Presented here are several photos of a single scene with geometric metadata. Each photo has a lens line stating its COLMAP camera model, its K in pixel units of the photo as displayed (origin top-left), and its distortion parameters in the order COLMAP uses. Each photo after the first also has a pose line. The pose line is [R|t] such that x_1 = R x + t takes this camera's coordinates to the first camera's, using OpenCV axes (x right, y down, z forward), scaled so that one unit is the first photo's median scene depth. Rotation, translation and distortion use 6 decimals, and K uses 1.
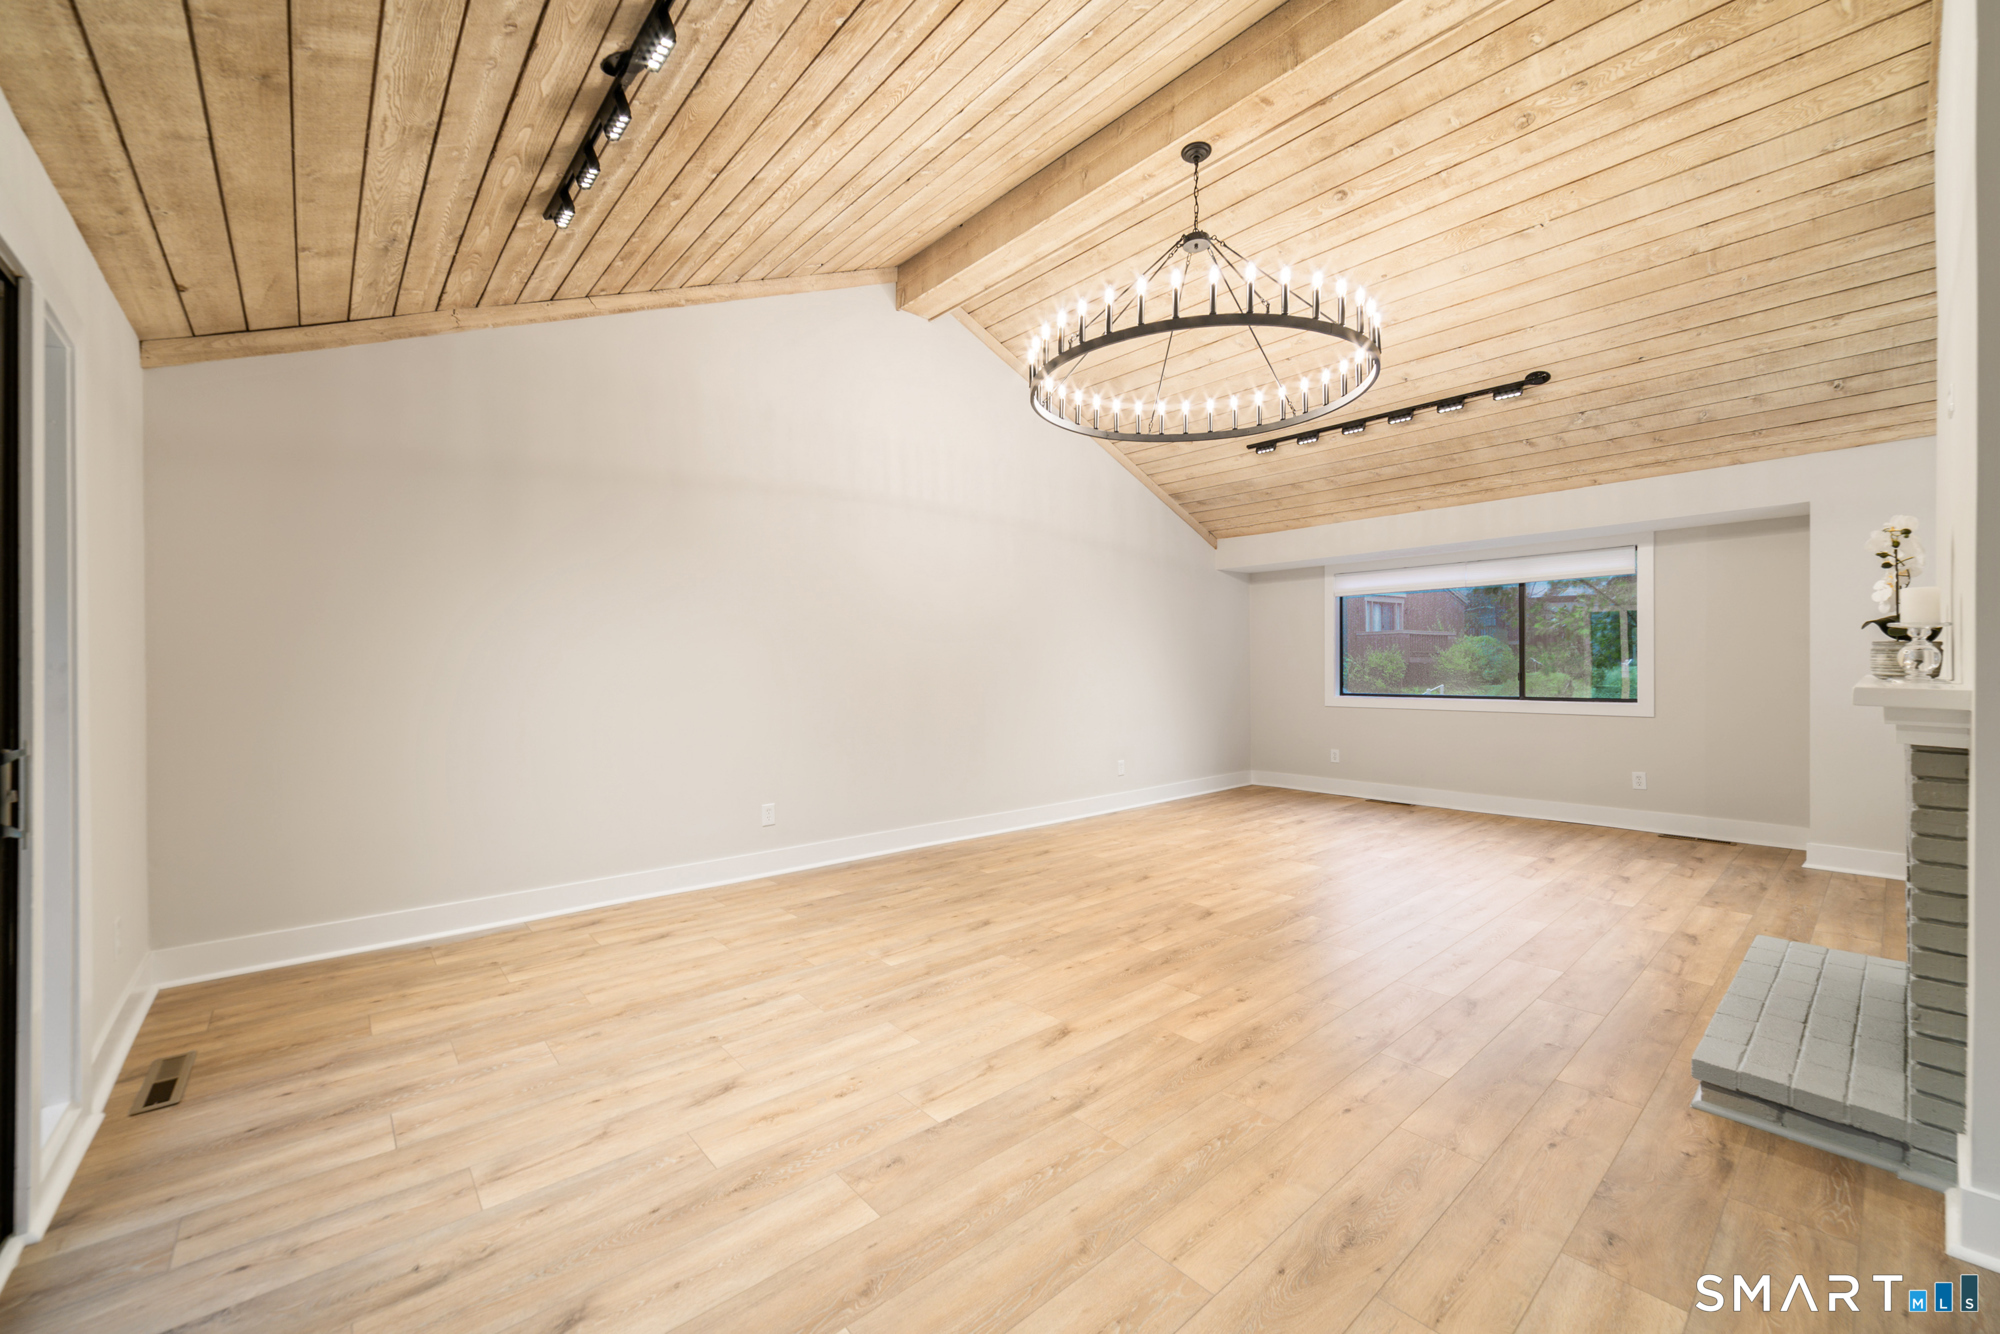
lens RADIAL K [[785.2, 0, 1003.4], [0, 785.2, 666.5], [0, 0, 1]] dist [-0.001763, -0.000499]
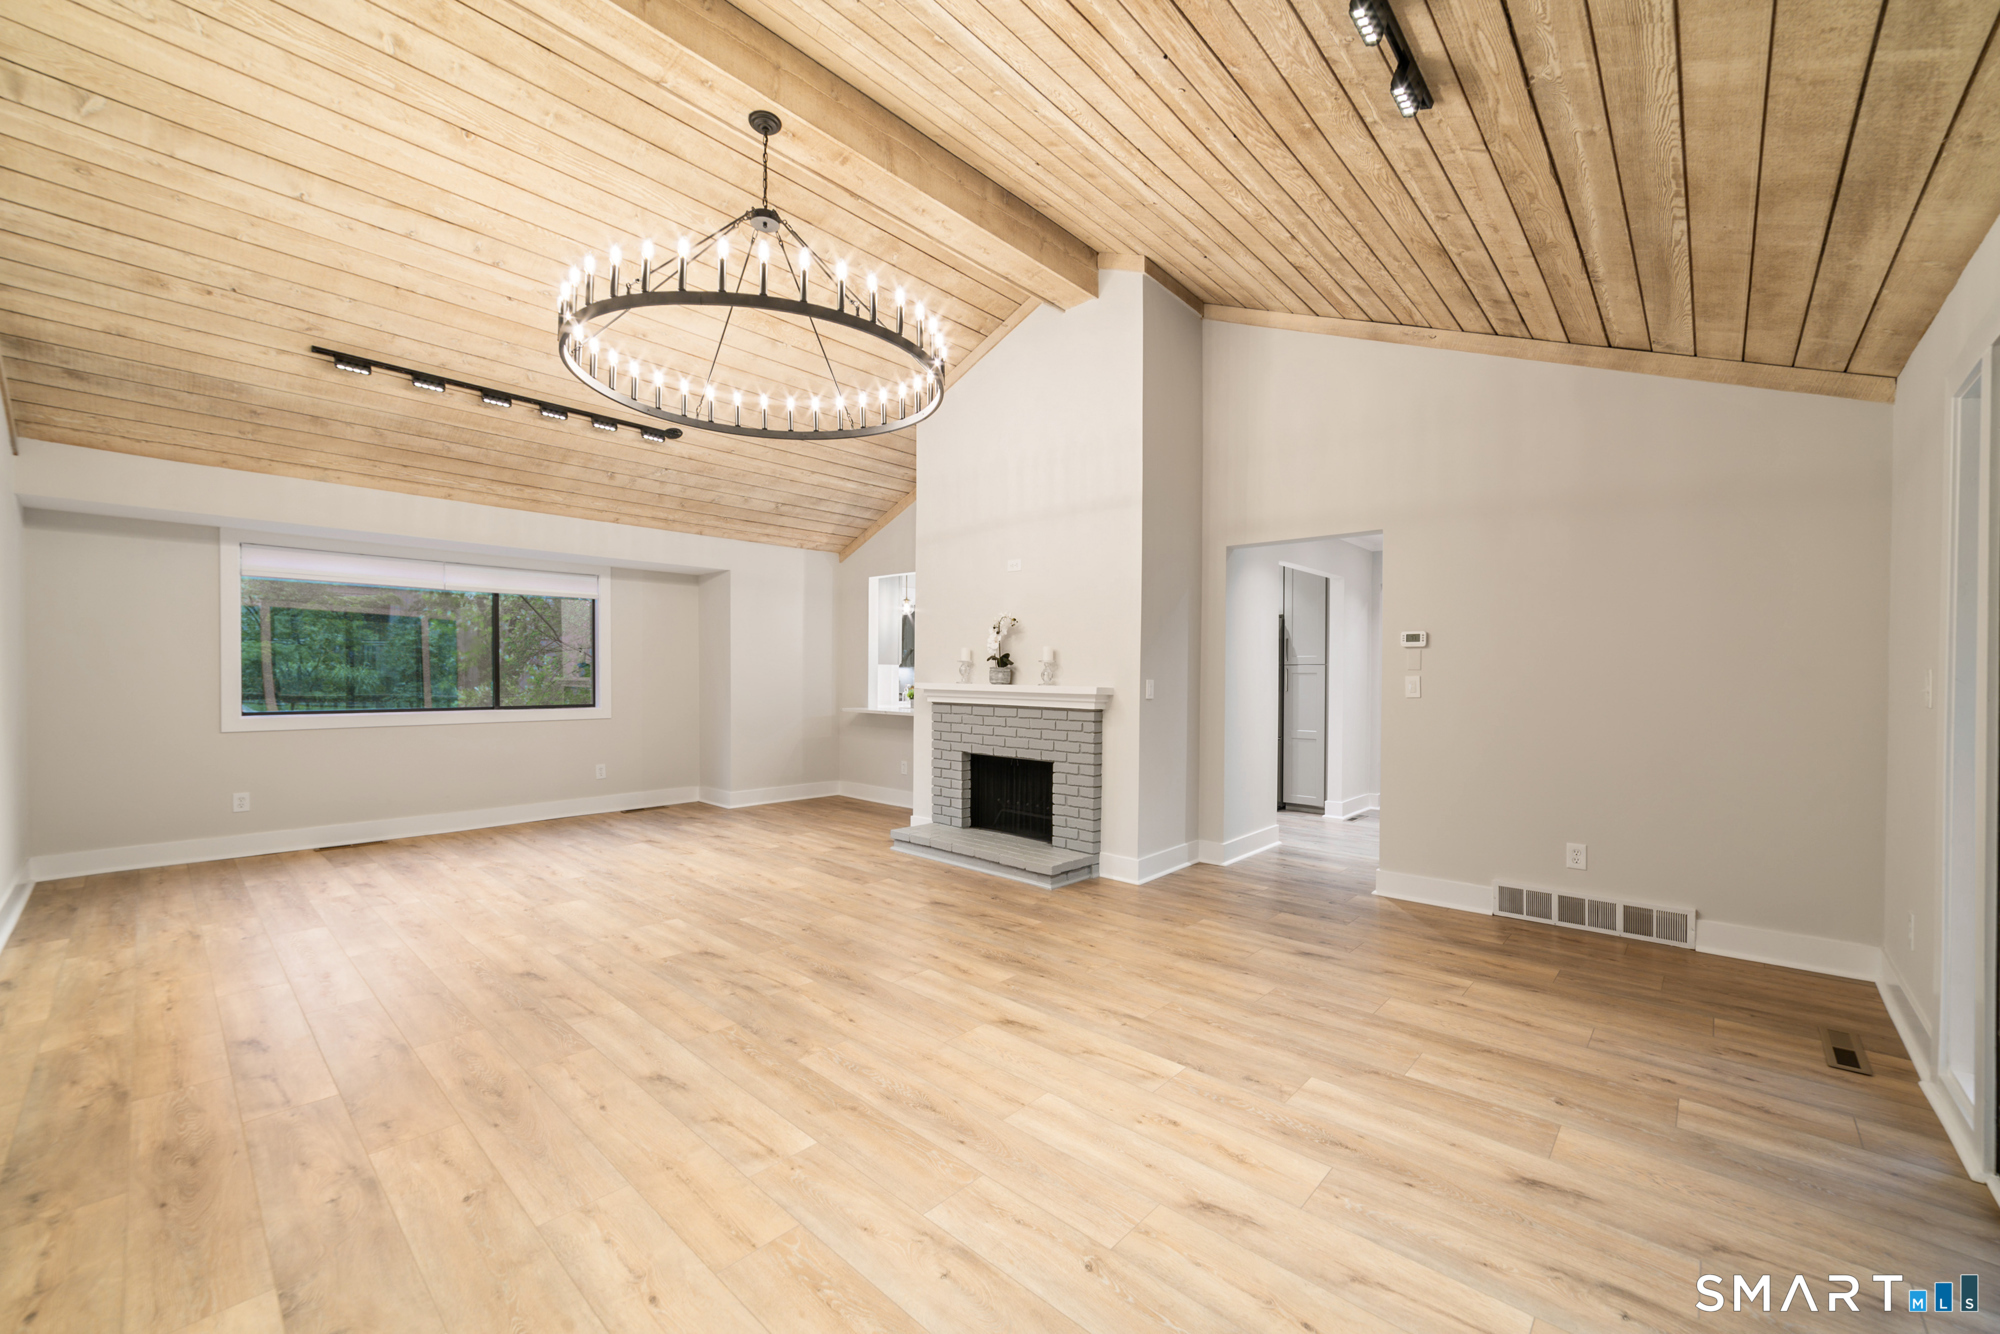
lens RADIAL K [[785.2, 0, 1003.8], [0, 785.2, 679.4], [0, 0, 1]] dist [-0.001763, -0.000499]
pose [[-0.115518, 0.000227, 0.993305, -0.784517], [-0.003962, 0.999992, -0.000689, 0.003313], [-0.993297, -0.004015, -0.115517, 0.910477]]
